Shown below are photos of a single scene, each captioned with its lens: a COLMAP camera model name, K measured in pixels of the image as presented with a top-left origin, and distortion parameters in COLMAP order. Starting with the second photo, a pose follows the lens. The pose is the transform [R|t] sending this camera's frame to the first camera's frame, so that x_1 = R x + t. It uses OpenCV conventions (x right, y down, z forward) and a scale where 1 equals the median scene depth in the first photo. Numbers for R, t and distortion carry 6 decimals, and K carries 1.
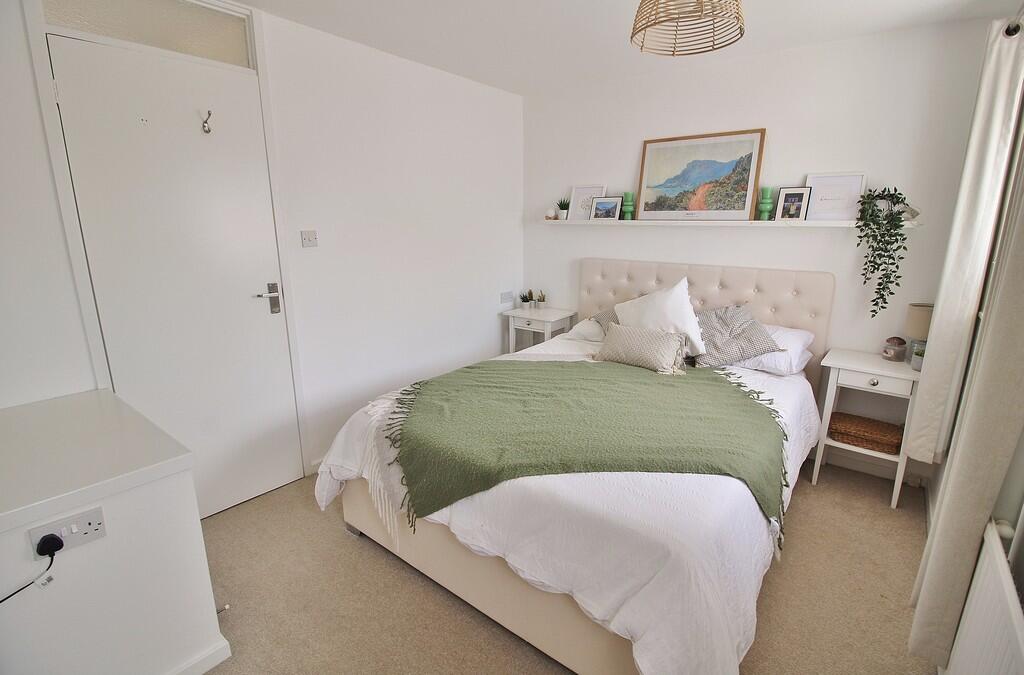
lens RADIAL K [[475.8, 0, 511.5], [0, 475.8, 337.1], [0, 0, 1]] dist [-0.008583, -0.006607]
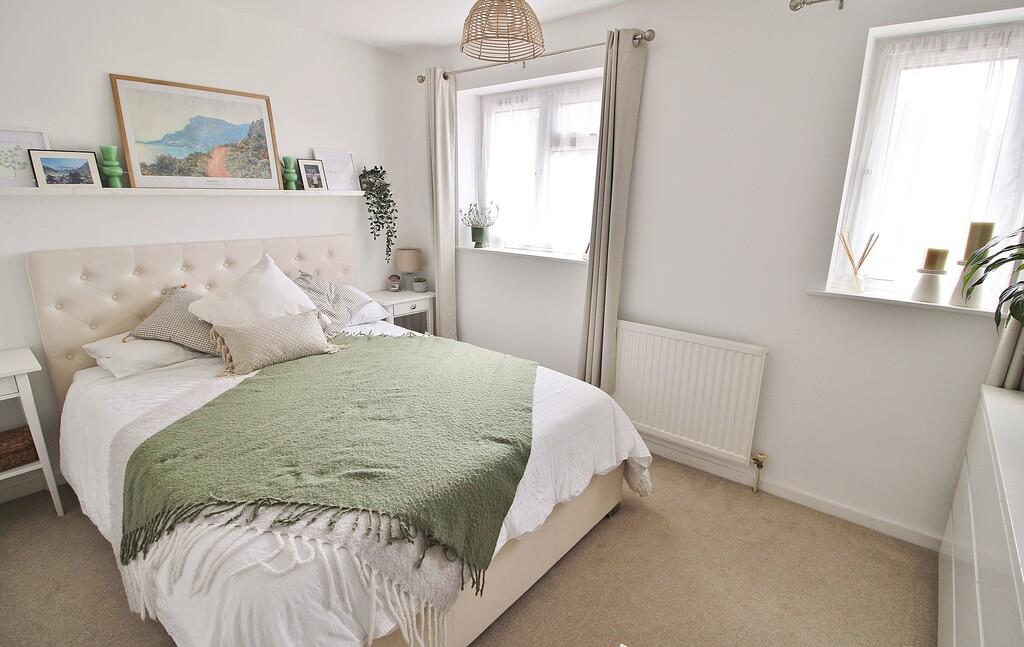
lens RADIAL K [[494.8, 0, 513.6], [0, 494.8, 328.2], [0, 0, 1]] dist [-0.016002, -0.002816]
pose [[0.020661, -0.260820, 0.965166, -0.531182], [0.224255, 0.941983, 0.249755, -0.116071], [-0.974311, 0.211283, 0.077953, 0.485277]]
